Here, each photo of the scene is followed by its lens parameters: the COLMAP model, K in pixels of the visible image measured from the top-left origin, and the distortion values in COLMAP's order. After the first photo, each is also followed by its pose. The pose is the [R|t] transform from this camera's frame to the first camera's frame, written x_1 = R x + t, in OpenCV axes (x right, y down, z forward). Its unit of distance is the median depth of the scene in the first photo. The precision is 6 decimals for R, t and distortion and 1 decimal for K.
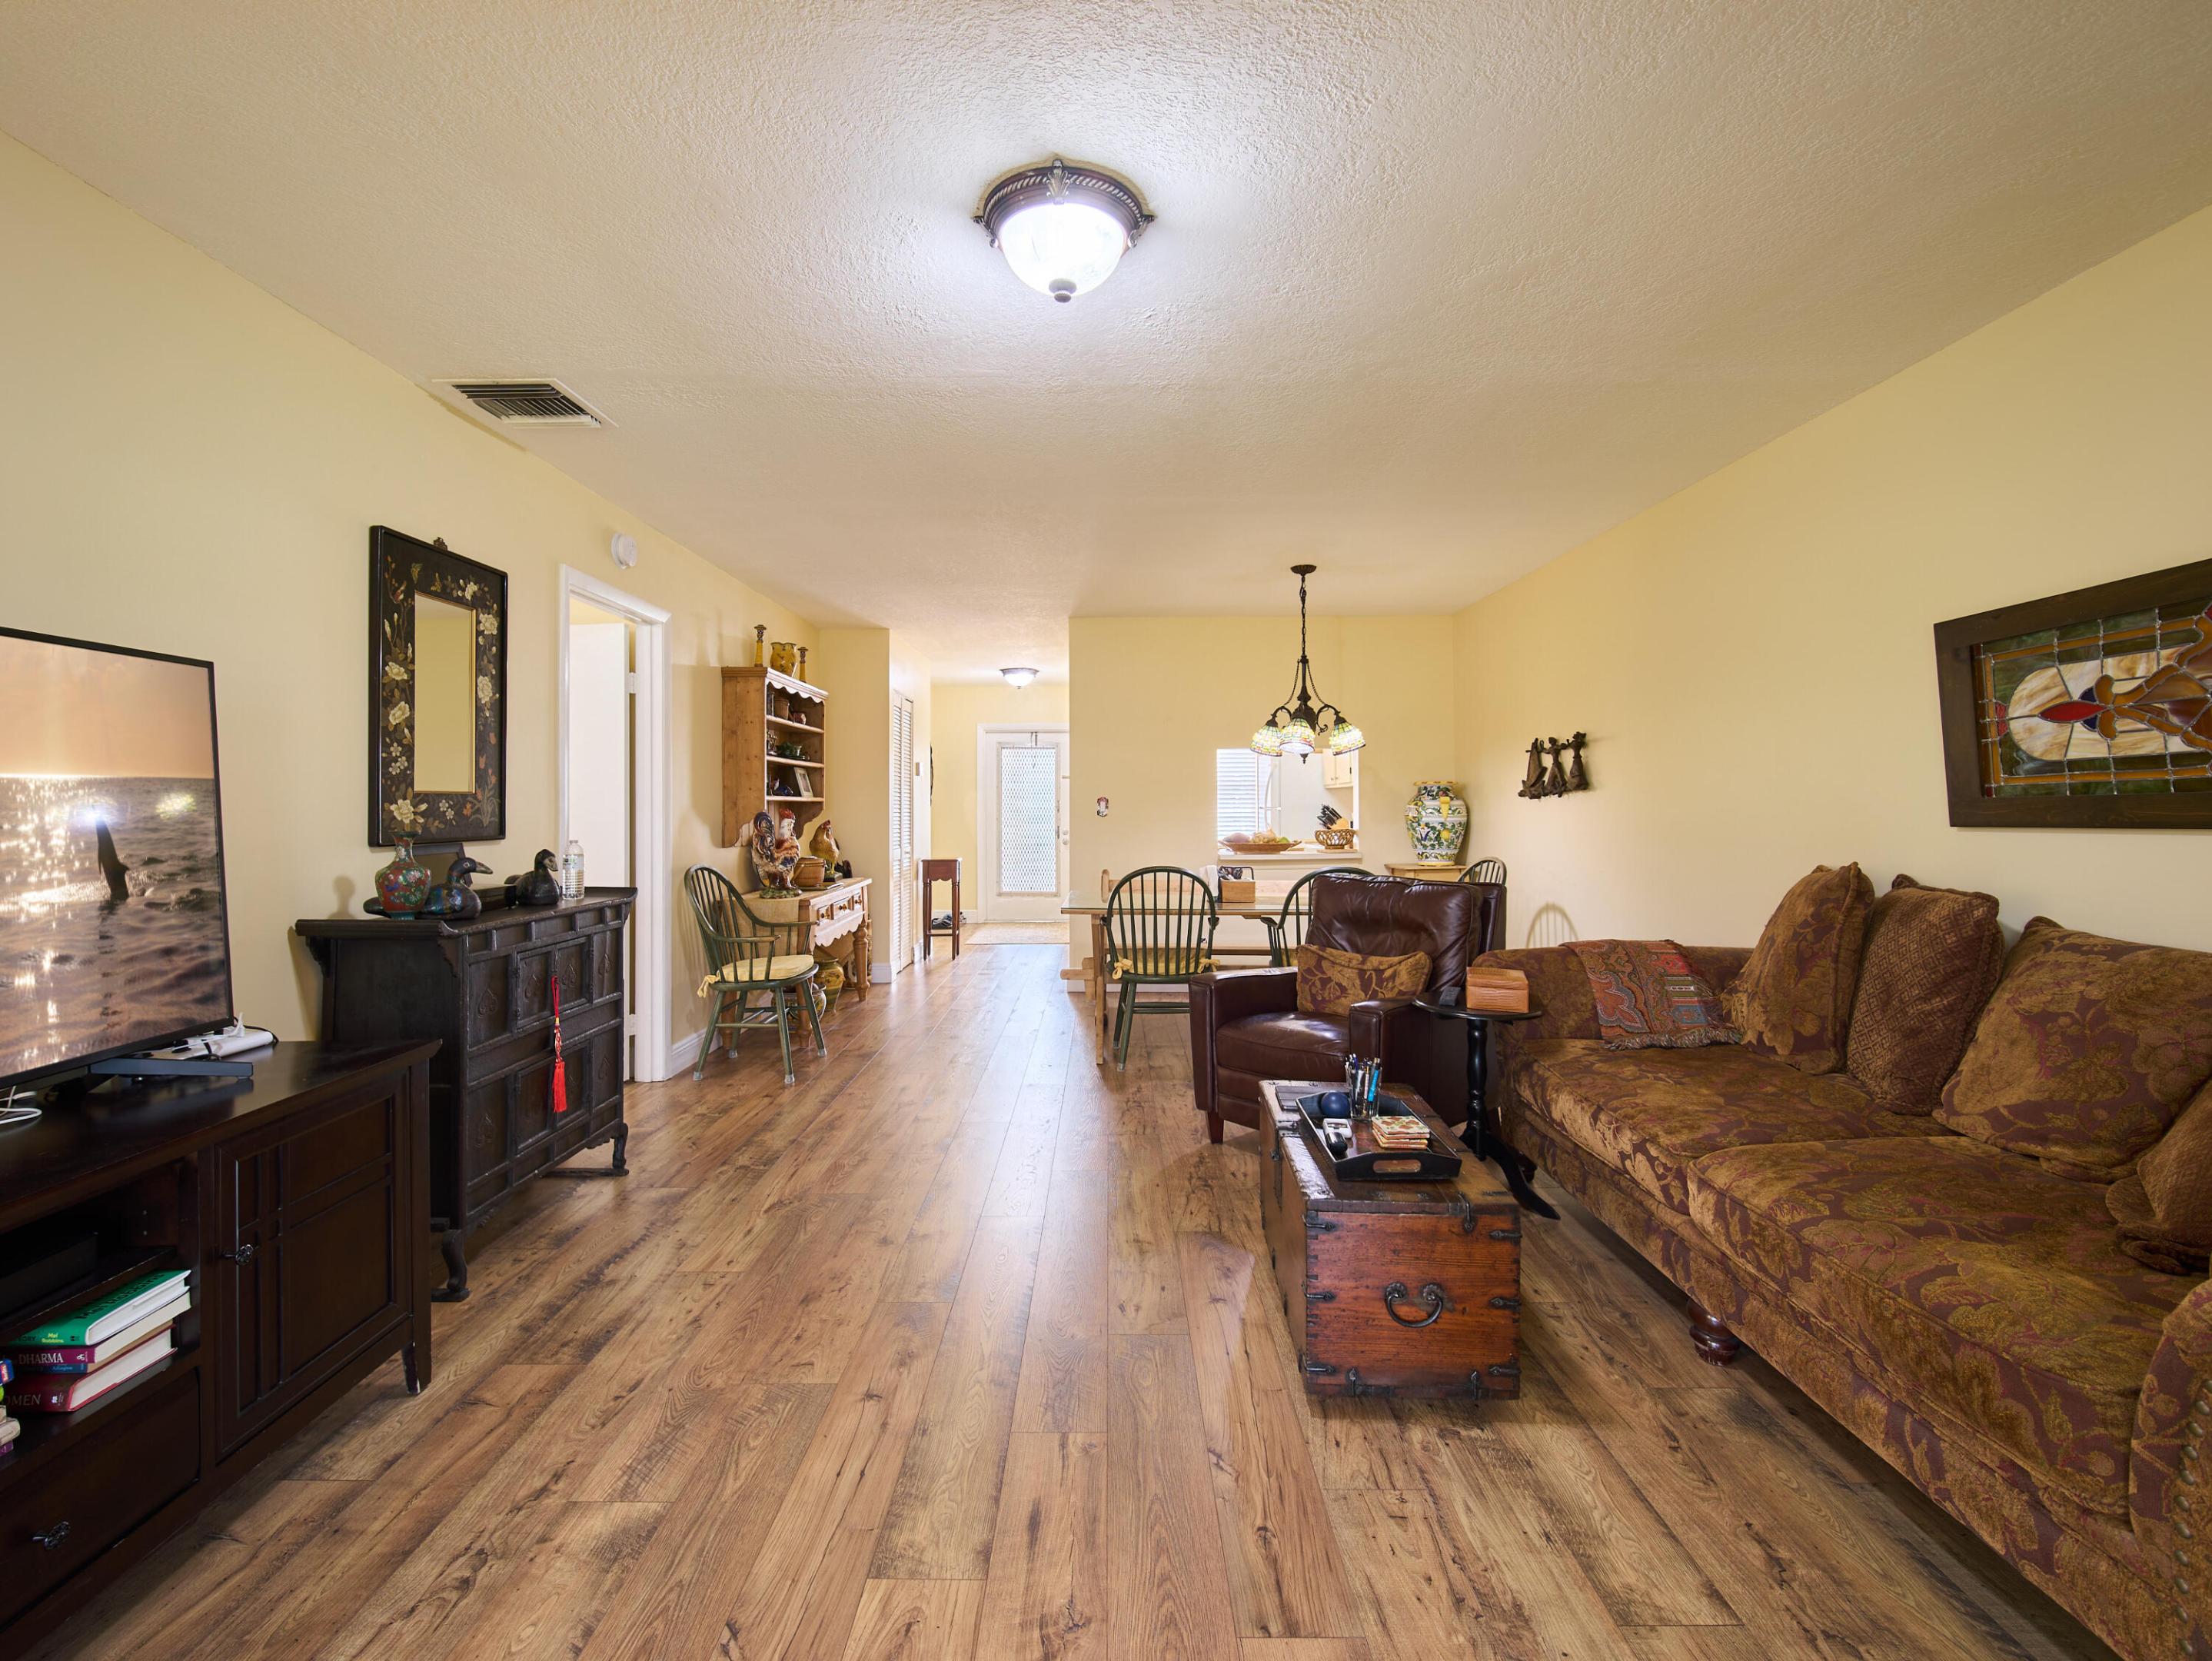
lens RADIAL K [[982.5, 0, 1097.2], [0, 982.5, 790.7], [0, 0, 1]] dist [0.000457, -0.001636]
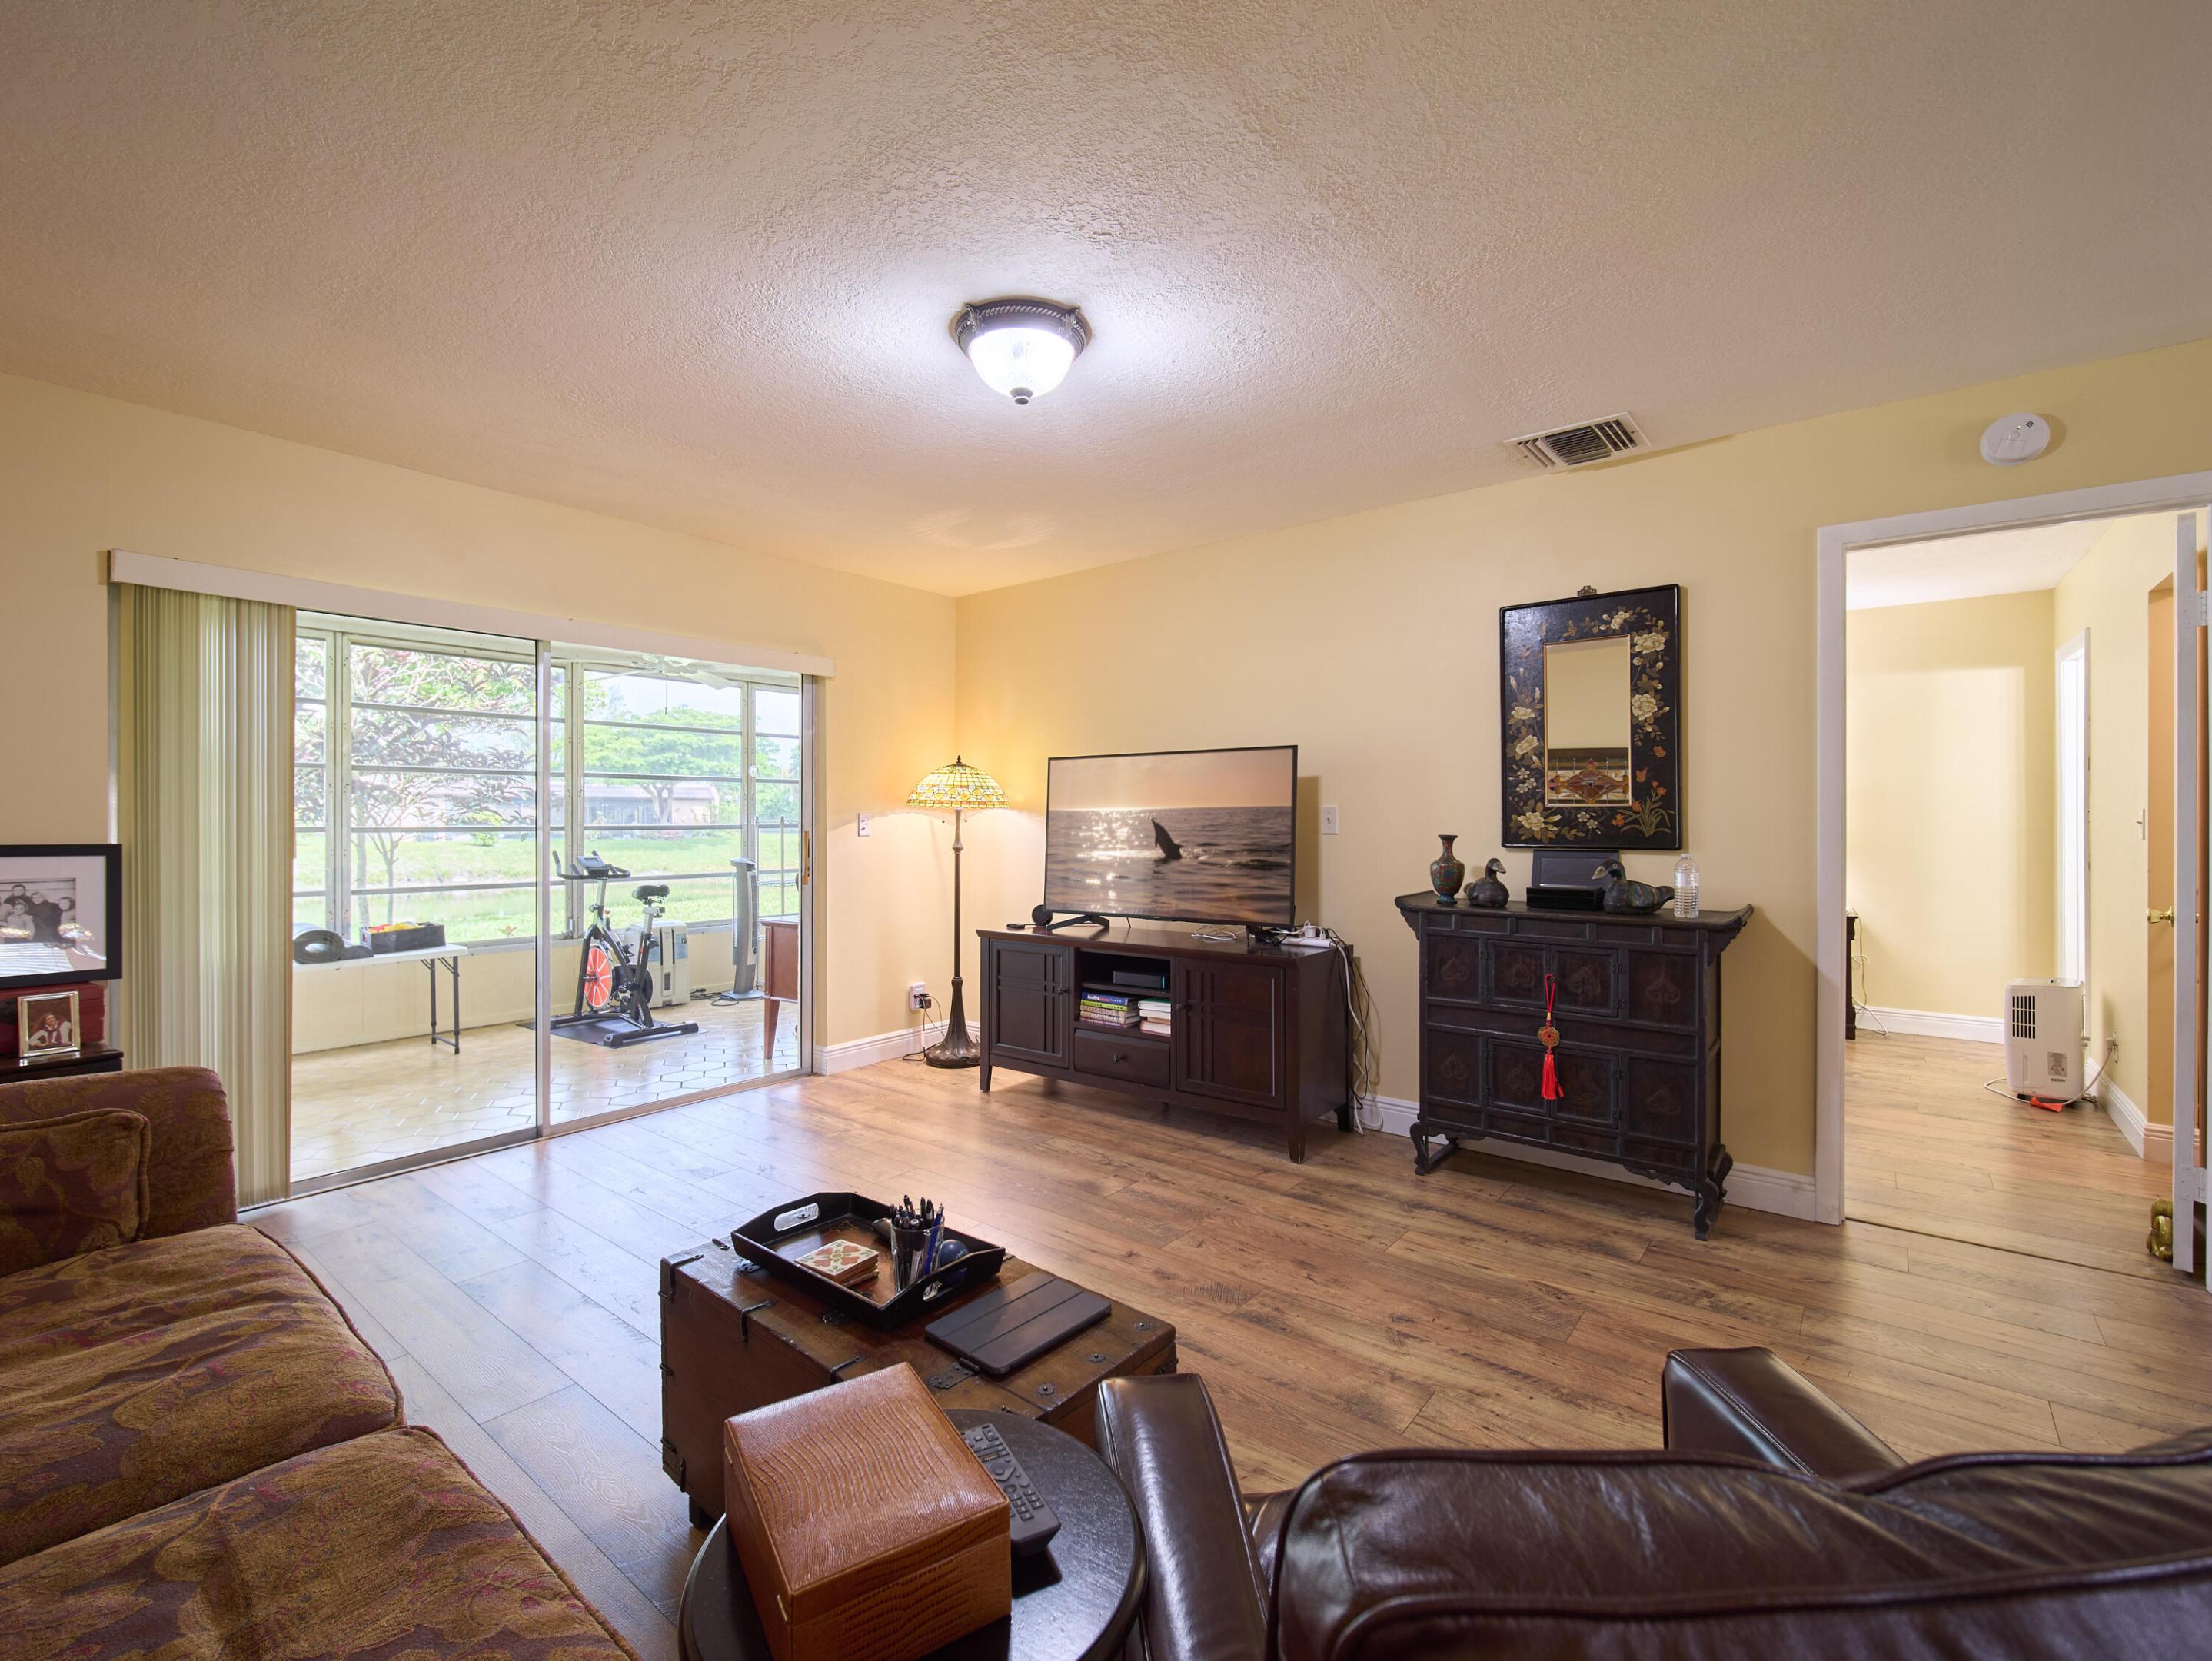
lens RADIAL K [[982.5, 0, 1108.8], [0, 982.5, 812.1], [0, 0, 1]] dist [0.000457, -0.001636]
pose [[-0.614427, 0.000381, -0.788974, 0.566553], [0.016457, 0.999789, -0.012333, 0.013994], [0.788802, -0.020562, -0.614303, 1.201460]]
